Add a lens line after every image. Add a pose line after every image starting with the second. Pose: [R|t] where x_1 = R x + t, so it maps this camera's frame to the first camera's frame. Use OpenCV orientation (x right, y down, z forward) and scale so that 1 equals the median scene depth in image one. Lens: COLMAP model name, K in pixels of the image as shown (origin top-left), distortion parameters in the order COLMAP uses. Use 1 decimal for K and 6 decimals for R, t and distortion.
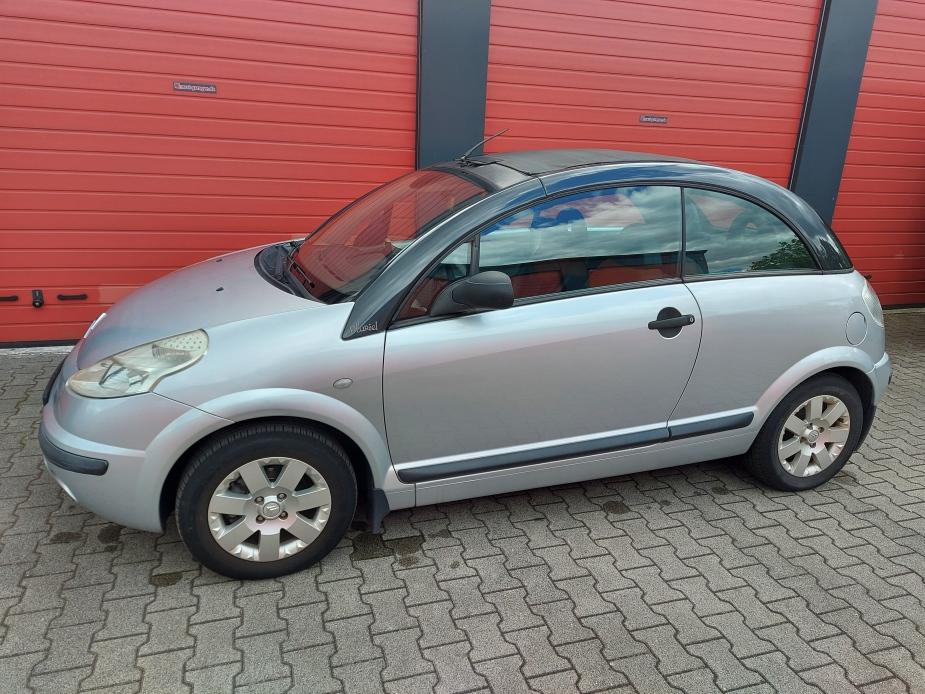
lens RADIAL K [[666.2, 0, 467.6], [0, 666.2, 350.1], [0, 0, 1]] dist [0.077619, -0.066798]
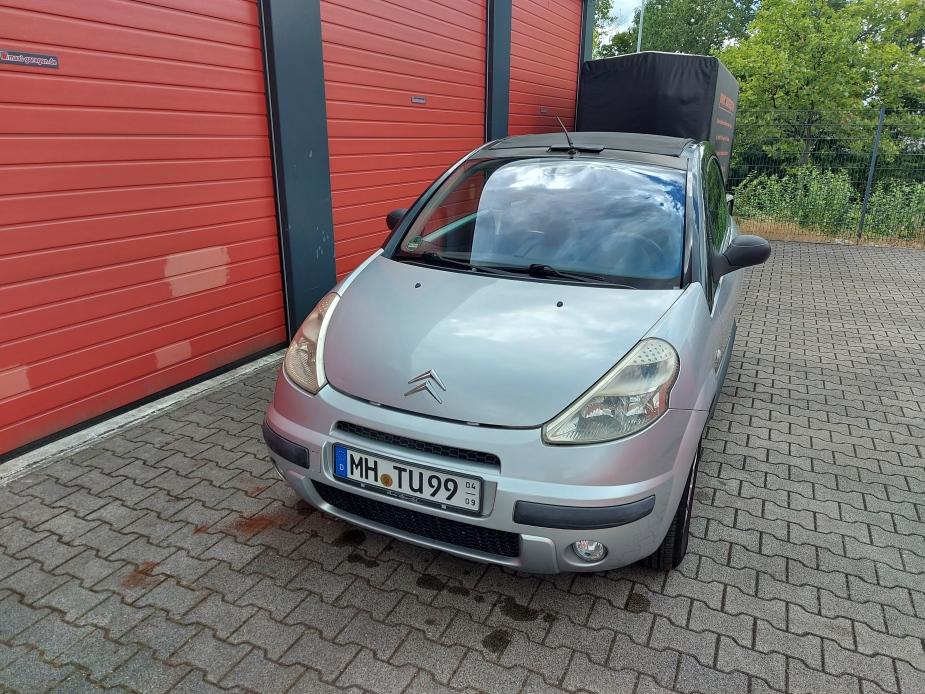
lens RADIAL K [[666.2, 0, 464.3], [0, 666.2, 346.8], [0, 0, 1]] dist [0.077619, -0.066798]
pose [[0.678329, -0.256401, 0.688569, -0.970893], [0.228654, 0.964268, 0.133808, -0.164858], [-0.698274, 0.066678, 0.712718, 0.378049]]
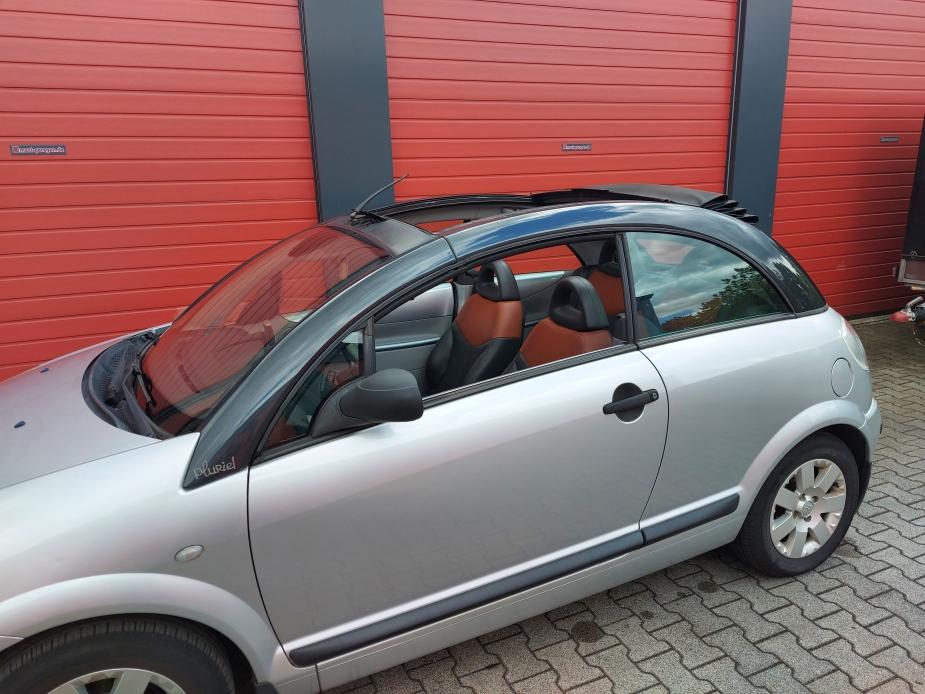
lens RADIAL K [[666.2, 0, 469.2], [0, 666.2, 350.9], [0, 0, 1]] dist [0.077619, -0.066798]
pose [[0.992021, -0.097177, 0.080321, 0.051599], [0.100668, 0.994090, -0.040620, -0.078726], [-0.075899, 0.048382, 0.995941, 0.201793]]
